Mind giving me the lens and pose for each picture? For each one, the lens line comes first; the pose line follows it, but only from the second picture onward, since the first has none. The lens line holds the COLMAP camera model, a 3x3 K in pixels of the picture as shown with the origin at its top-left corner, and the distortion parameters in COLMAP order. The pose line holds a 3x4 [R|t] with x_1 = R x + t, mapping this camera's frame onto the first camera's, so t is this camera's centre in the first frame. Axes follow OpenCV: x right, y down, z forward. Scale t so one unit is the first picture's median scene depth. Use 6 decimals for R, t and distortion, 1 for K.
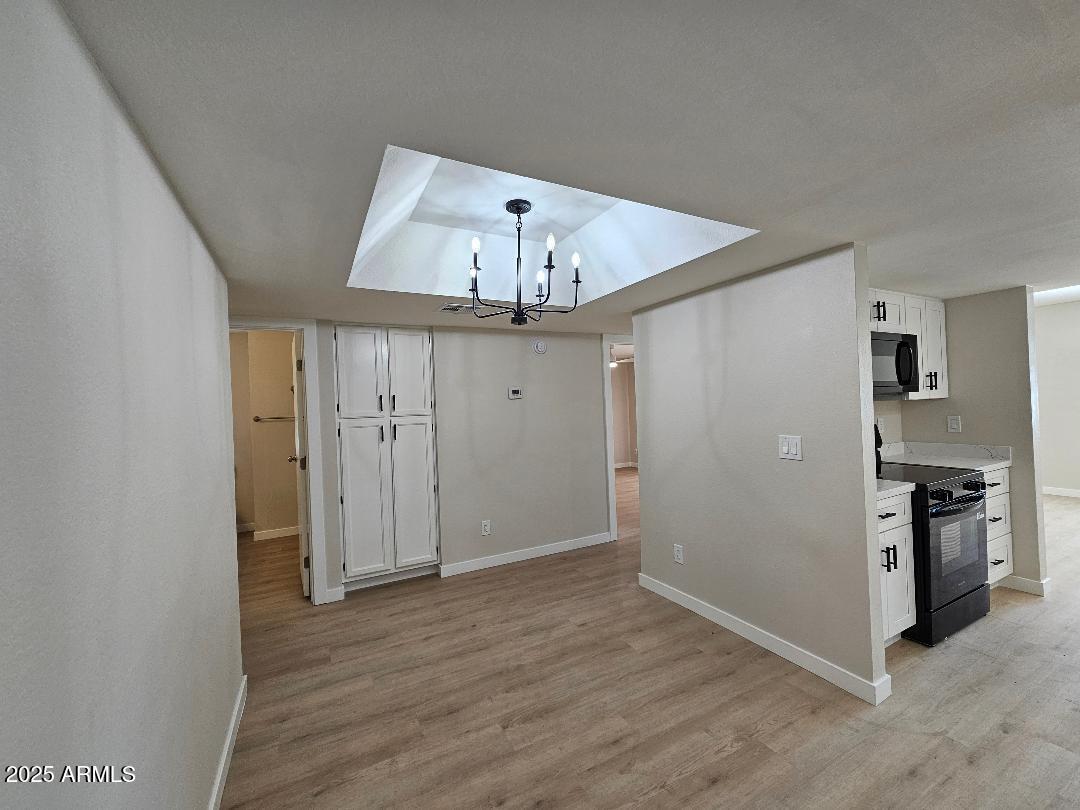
lens RADIAL K [[444.3, 0, 544.5], [0, 444.3, 406.1], [0, 0, 1]] dist [0.000730, -0.000016]
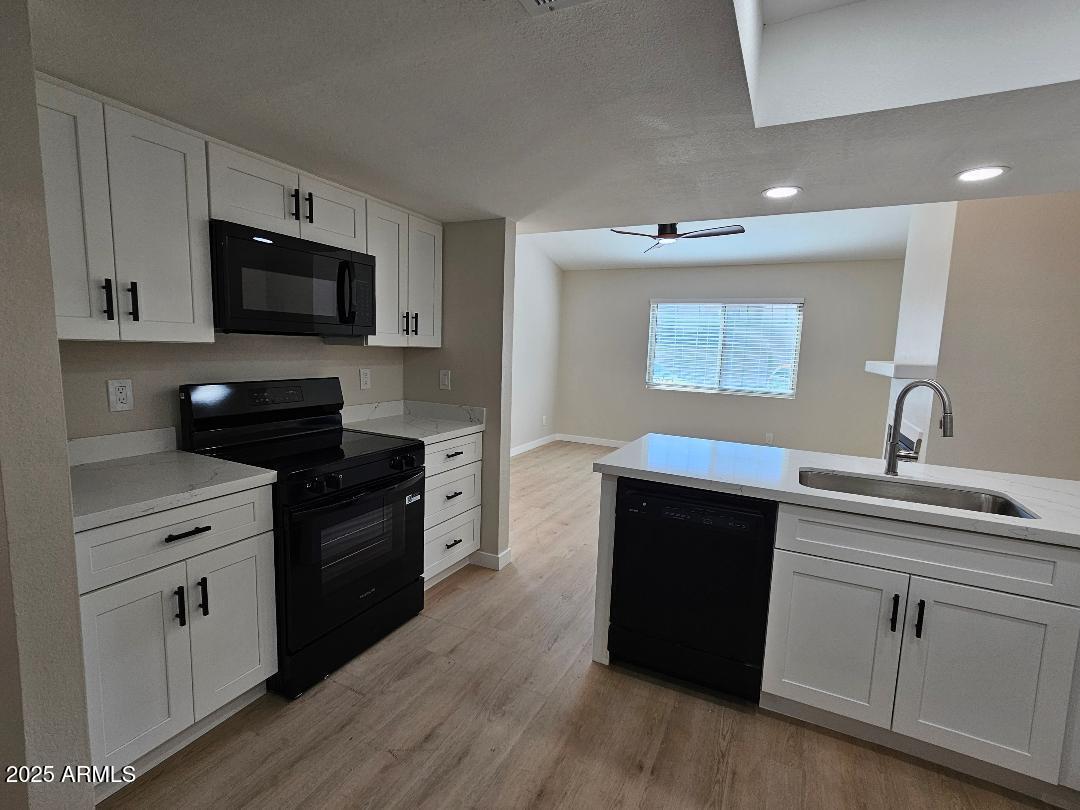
lens RADIAL K [[493.8, 0, 545.1], [0, 493.8, 406.8], [0, 0, 1]] dist [0.002122, 0.000861]
pose [[0.812929, -0.002418, 0.582358, 0.782163], [-0.067770, 0.992804, 0.098724, -0.019805], [-0.578406, -0.119722, 0.806915, 0.208942]]
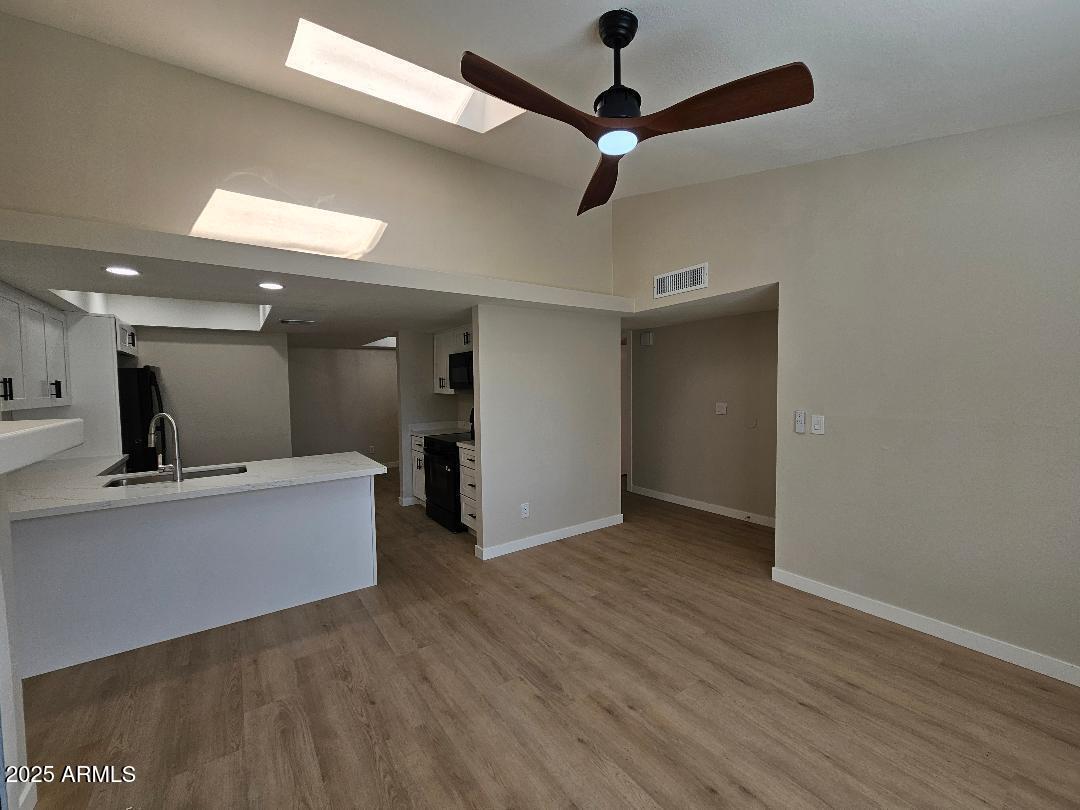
lens RADIAL K [[444.3, 0, 544.5], [0, 444.3, 406.1], [0, 0, 1]] dist [0.000730, -0.000016]
pose [[0.129589, 0.085206, -0.987900, 3.056309], [0.009261, 0.996154, 0.087133, -0.136965], [0.991525, -0.020441, 0.128301, 1.348213]]
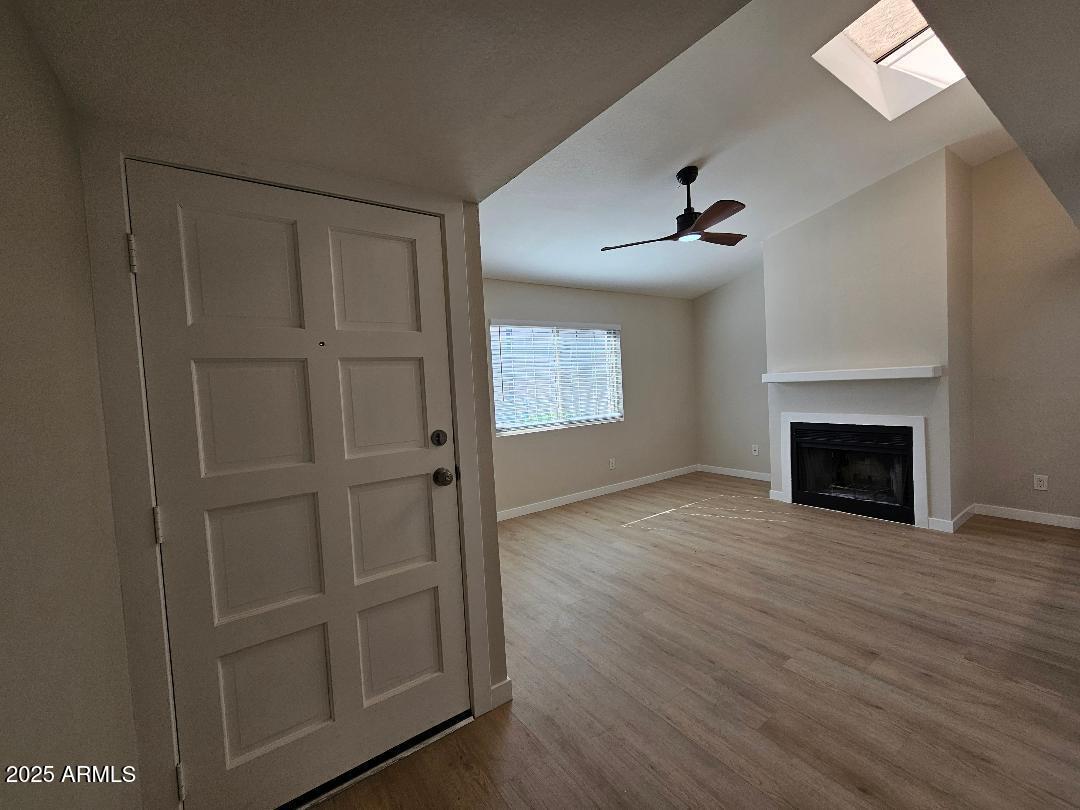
lens RADIAL K [[444.3, 0, 544.5], [0, 444.3, 406.1], [0, 0, 1]] dist [0.000730, -0.000016]
pose [[-0.132466, -0.005023, 0.991175, 0.990653], [0.060054, 0.998109, 0.013084, -0.029517], [-0.989367, 0.061257, -0.131914, 2.234843]]
